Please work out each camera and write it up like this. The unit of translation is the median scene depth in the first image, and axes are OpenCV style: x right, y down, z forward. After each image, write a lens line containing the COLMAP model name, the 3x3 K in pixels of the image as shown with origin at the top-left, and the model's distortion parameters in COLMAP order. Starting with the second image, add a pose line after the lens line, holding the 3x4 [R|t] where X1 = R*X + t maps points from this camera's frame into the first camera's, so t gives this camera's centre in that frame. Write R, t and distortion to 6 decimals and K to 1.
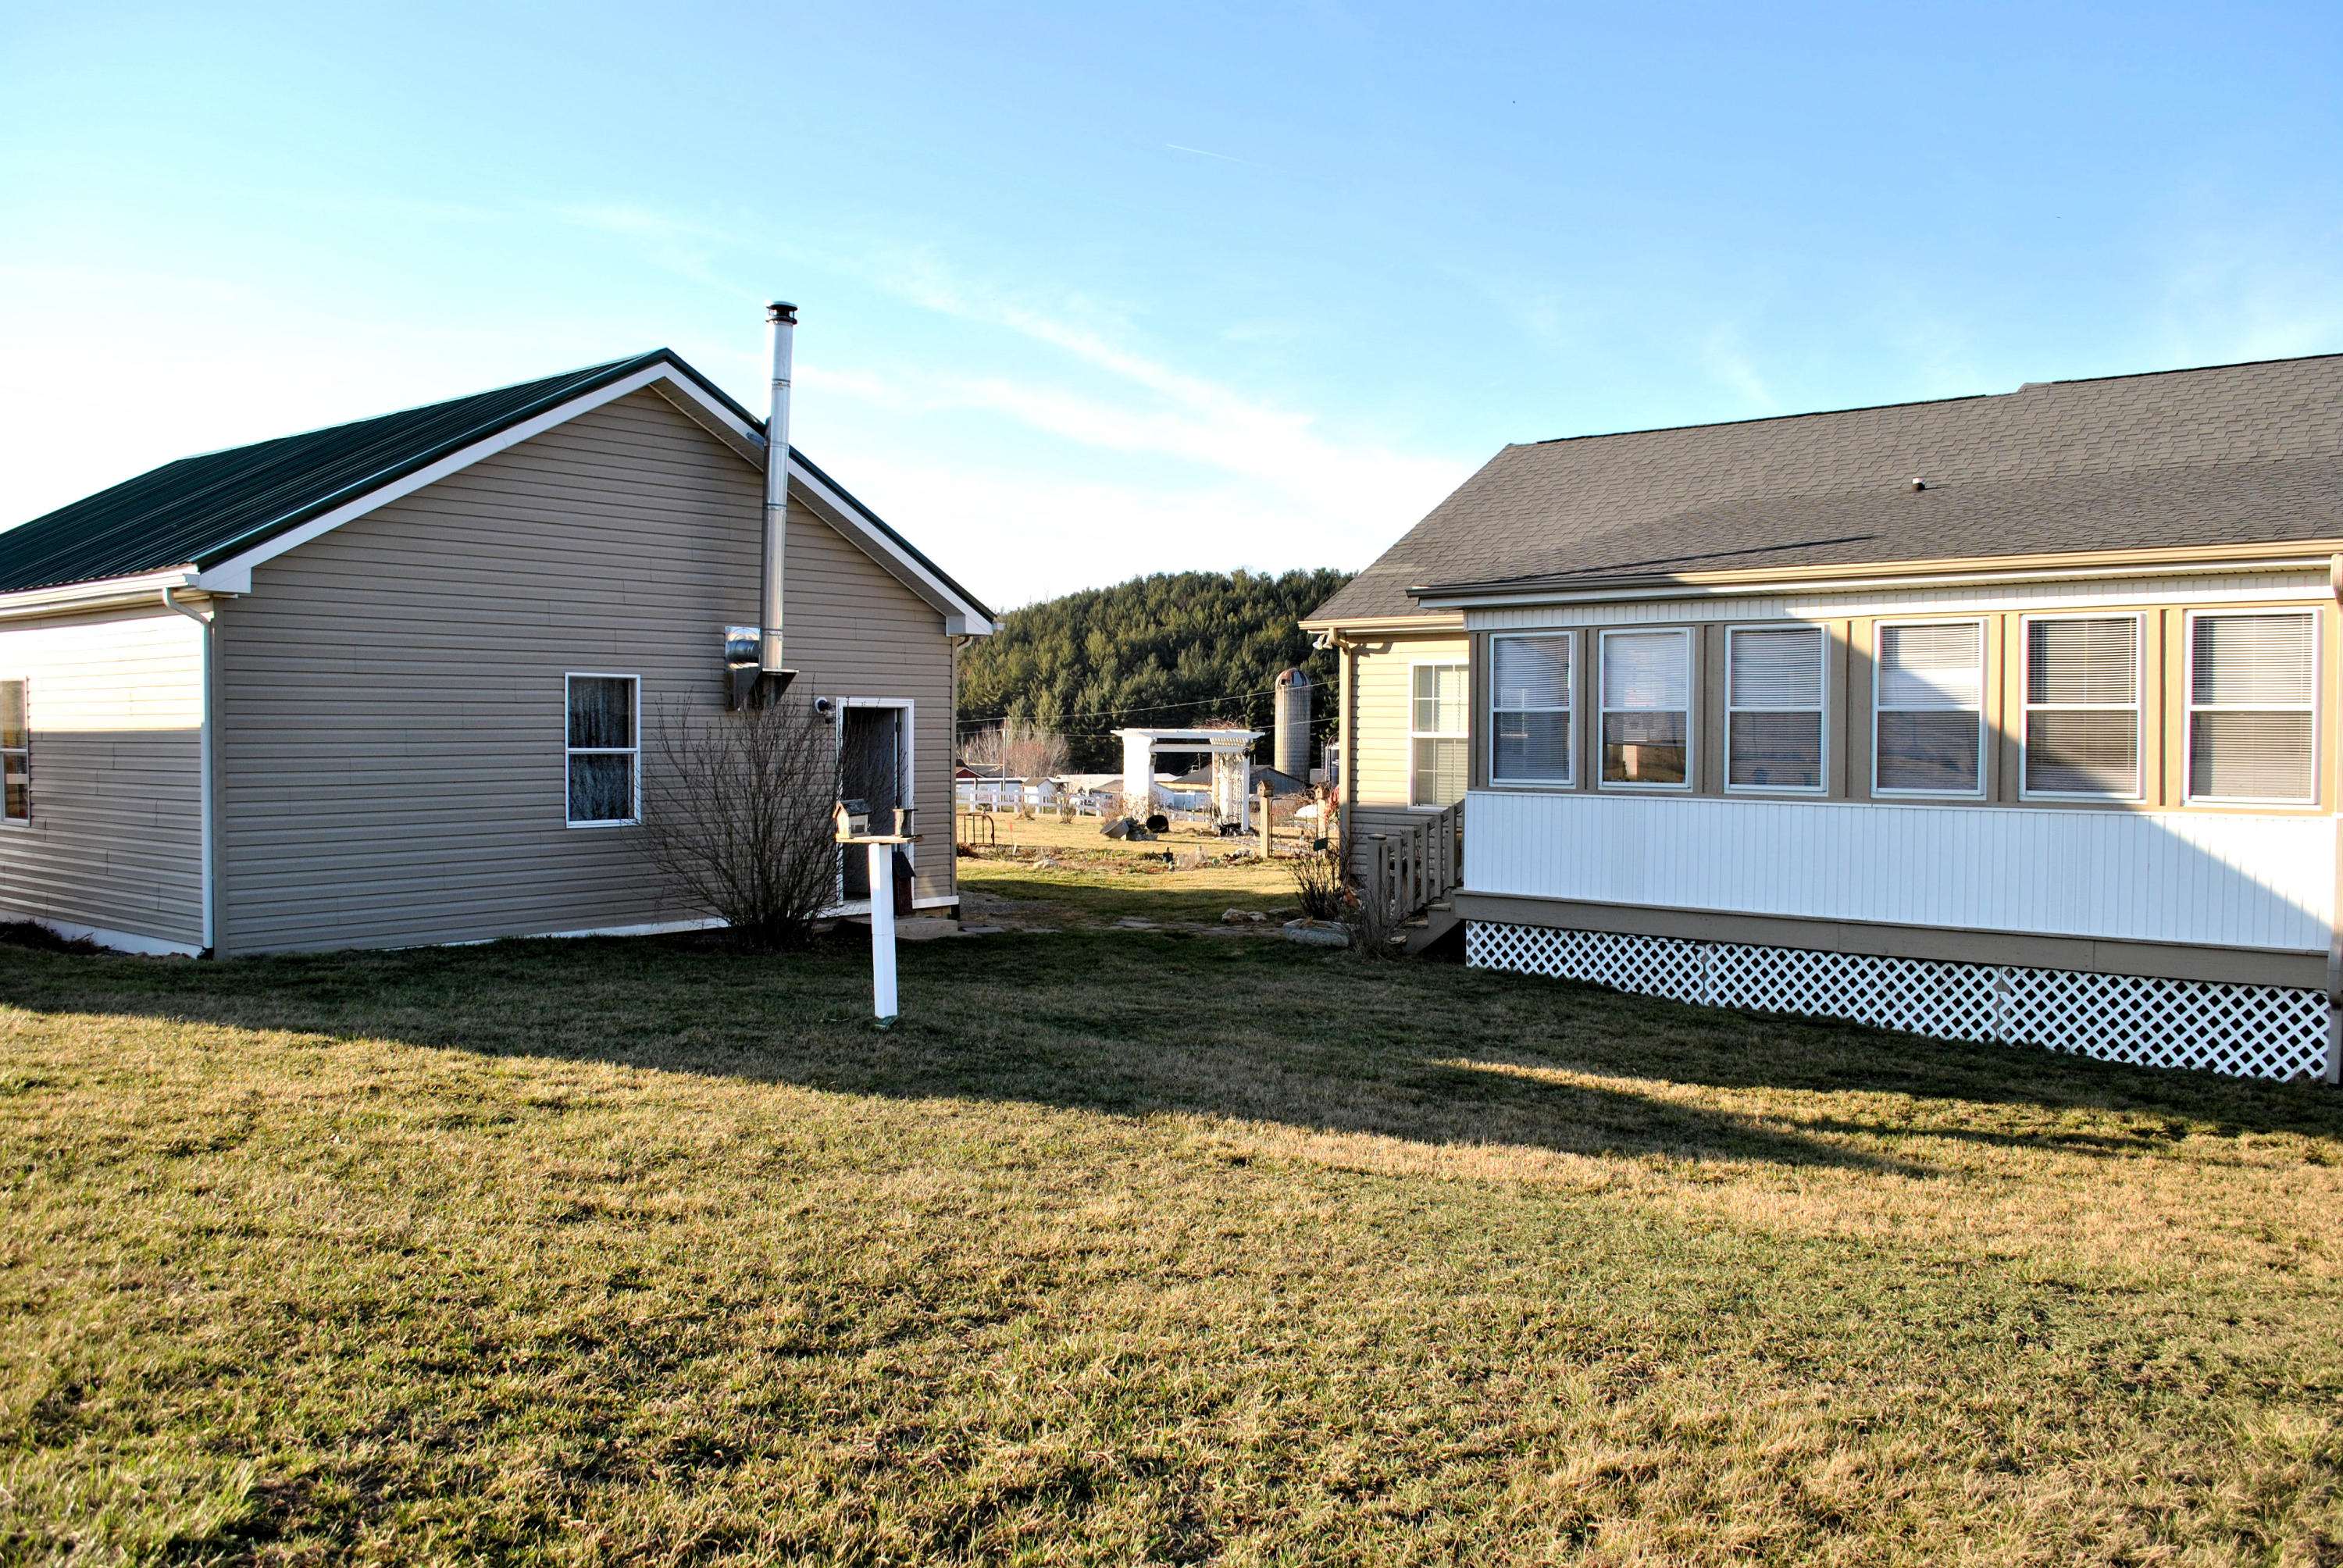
lens RADIAL K [[1794.9, 0, 1171.5], [0, 1794.9, 784.0], [0, 0, 1]] dist [-0.084667, -0.006172]
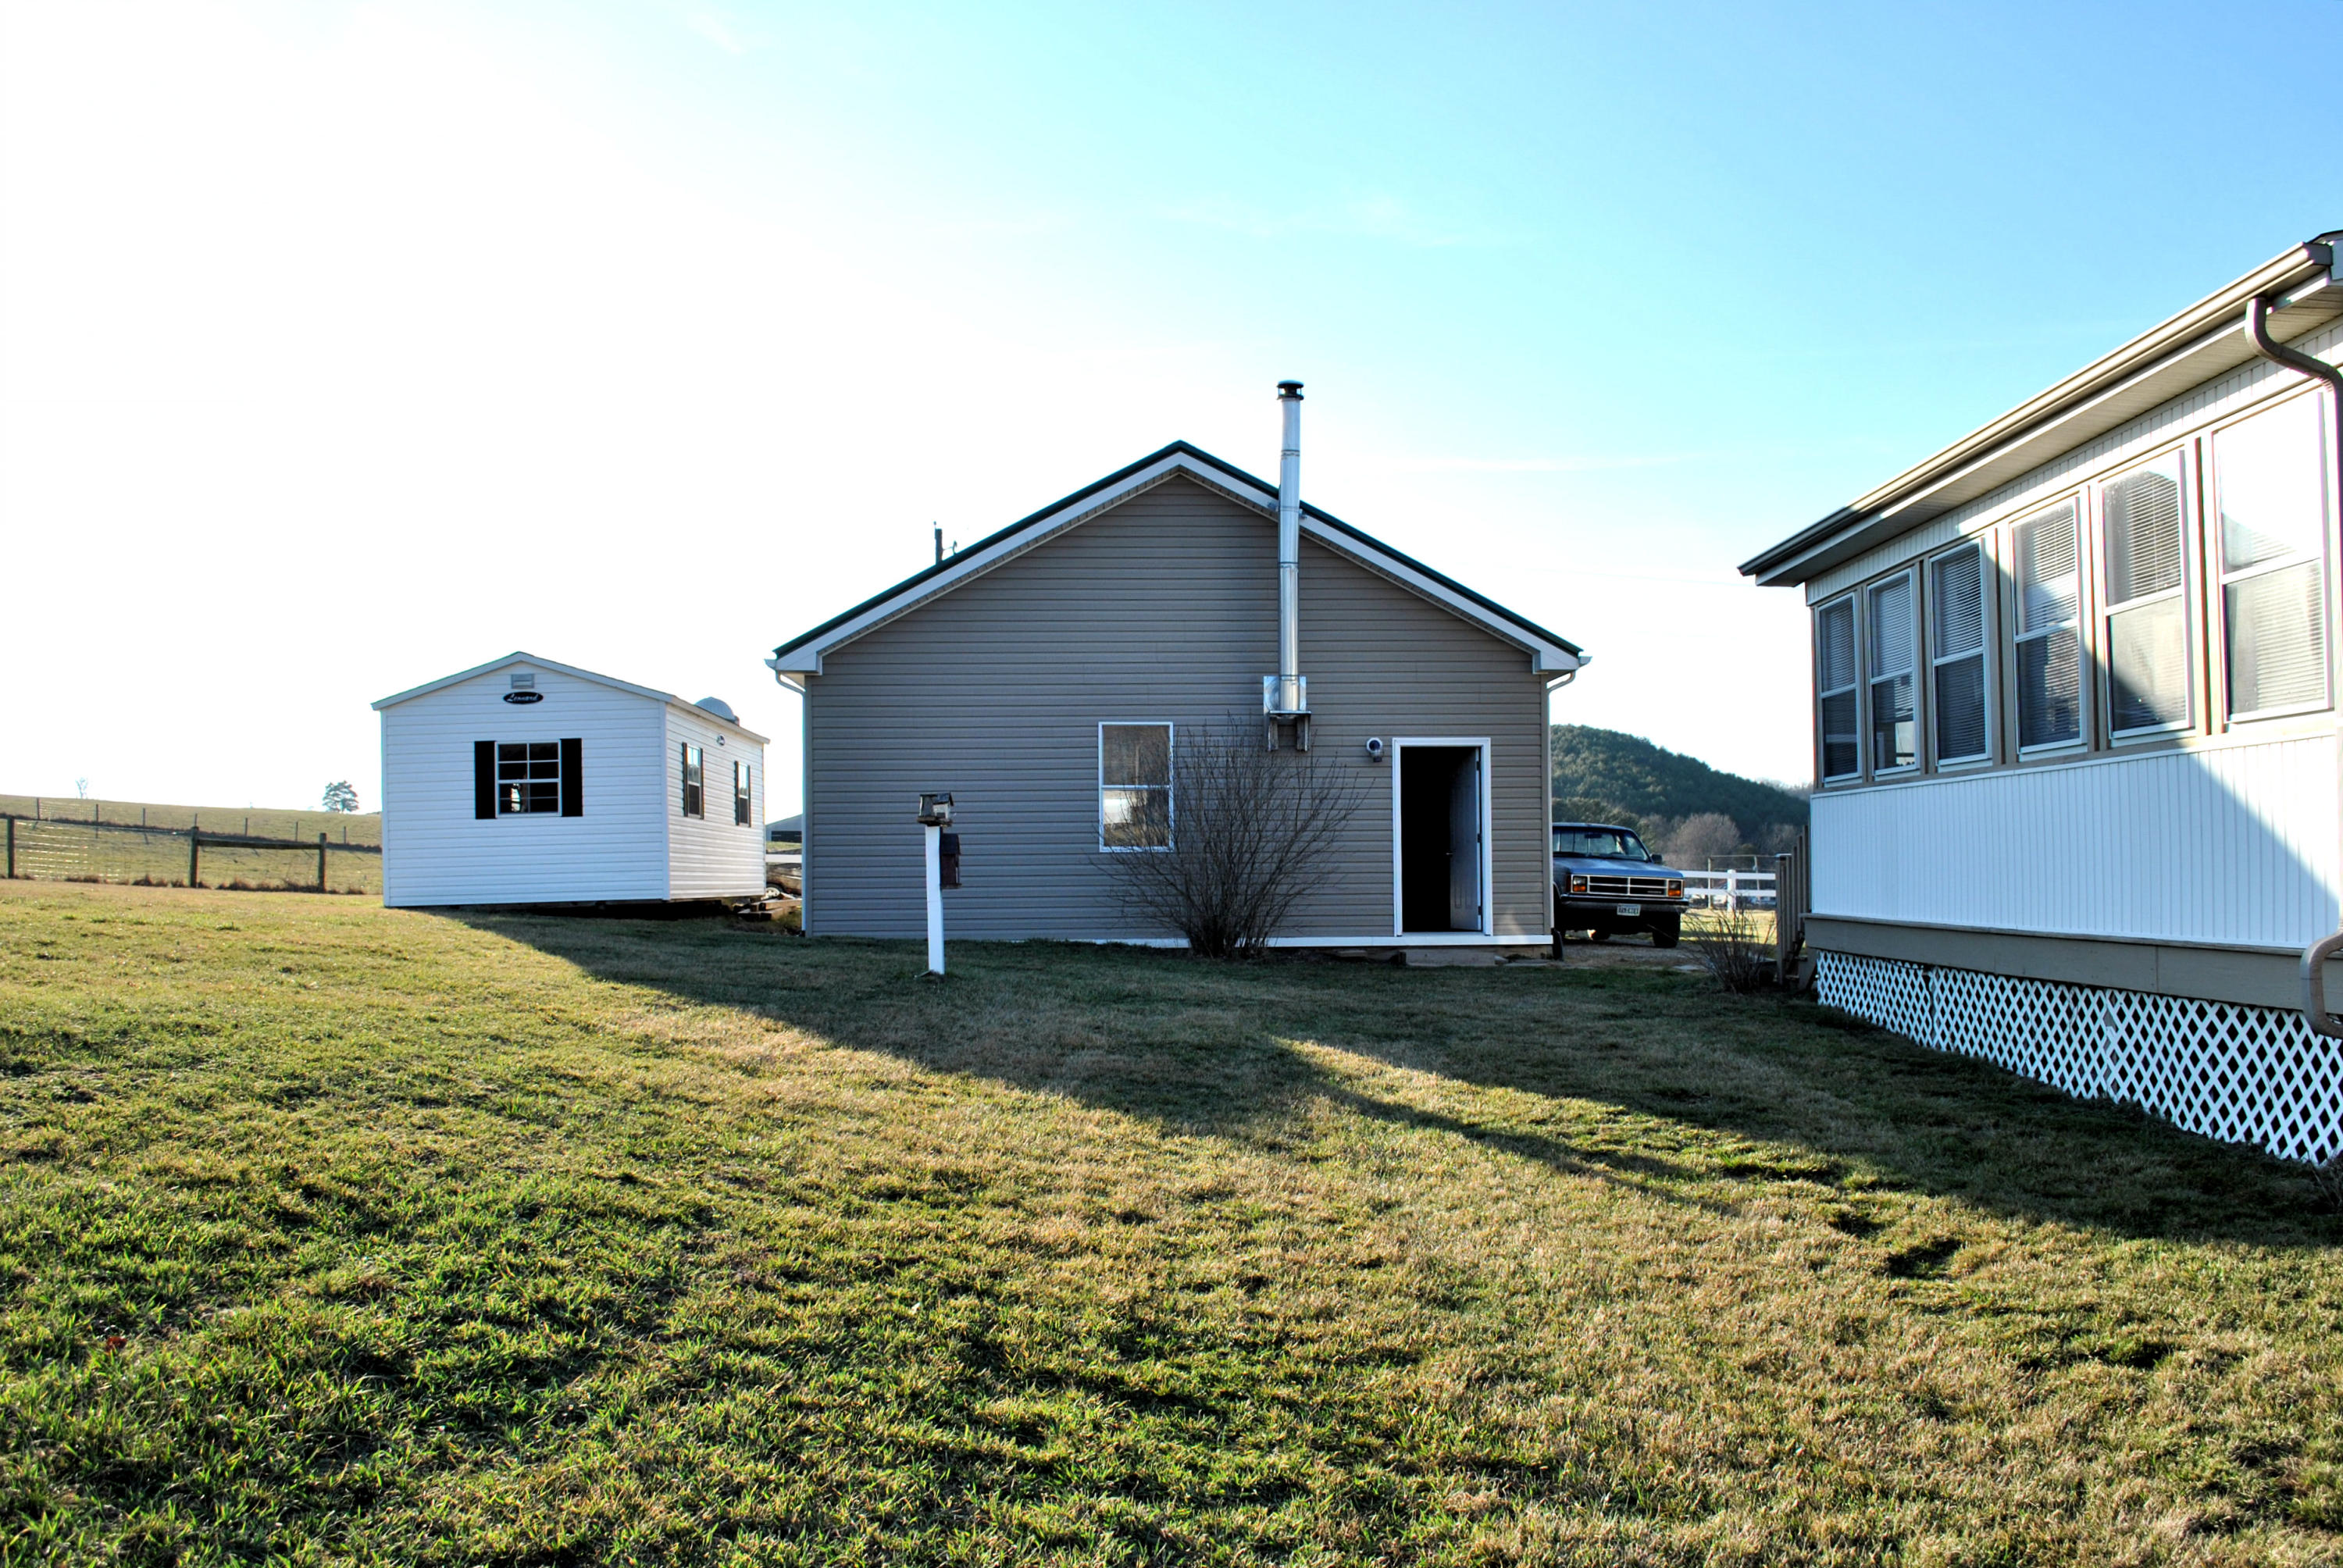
lens RADIAL K [[1794.9, 0, 1171.5], [0, 1794.9, 784.0], [0, 0, 1]] dist [-0.084667, -0.006172]
pose [[0.688460, -0.036583, -0.724351, 0.460195], [-0.015344, 0.997769, -0.064975, 0.046931], [0.725112, 0.055848, 0.686363, 0.166259]]
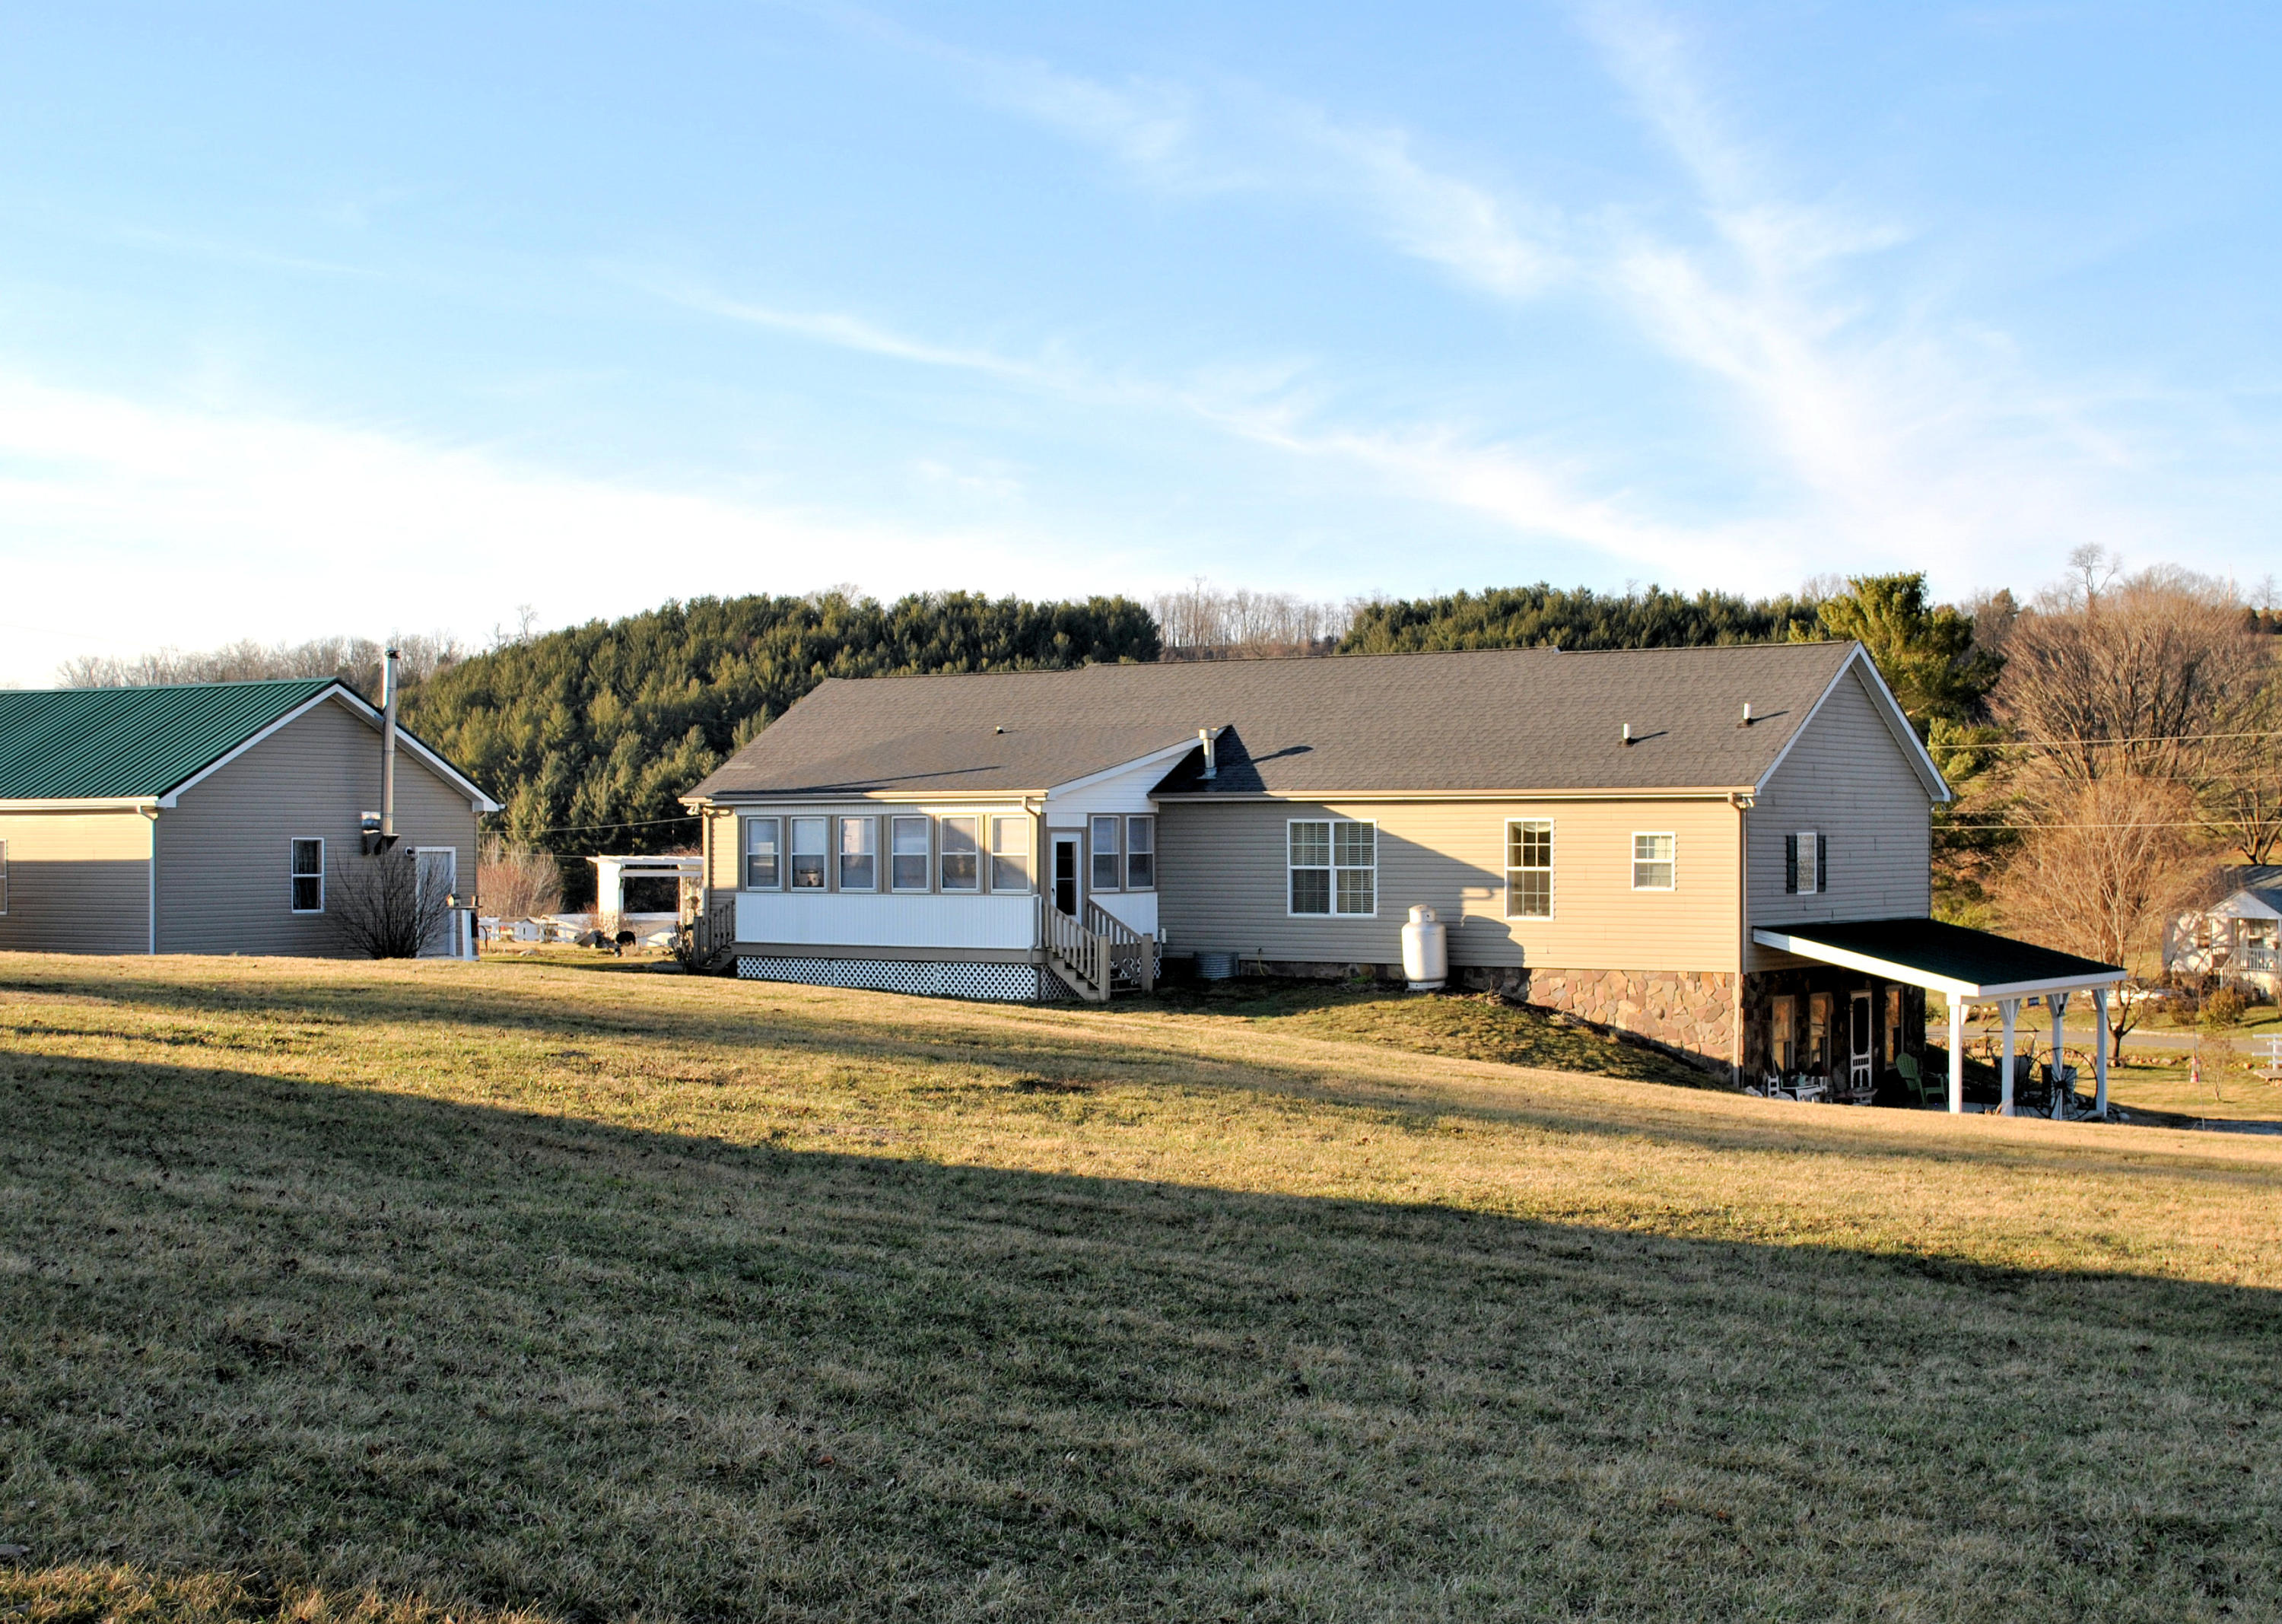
lens RADIAL K [[2899.7, 0, 1141.0], [0, 2899.7, 812.0], [0, 0, 1]] dist [-0.015161, -0.007597]
pose [[0.990213, -0.003488, 0.139519, 0.134830], [0.009198, 0.999145, -0.040302, 0.041774], [-0.139259, 0.041190, 0.989399, -1.994377]]
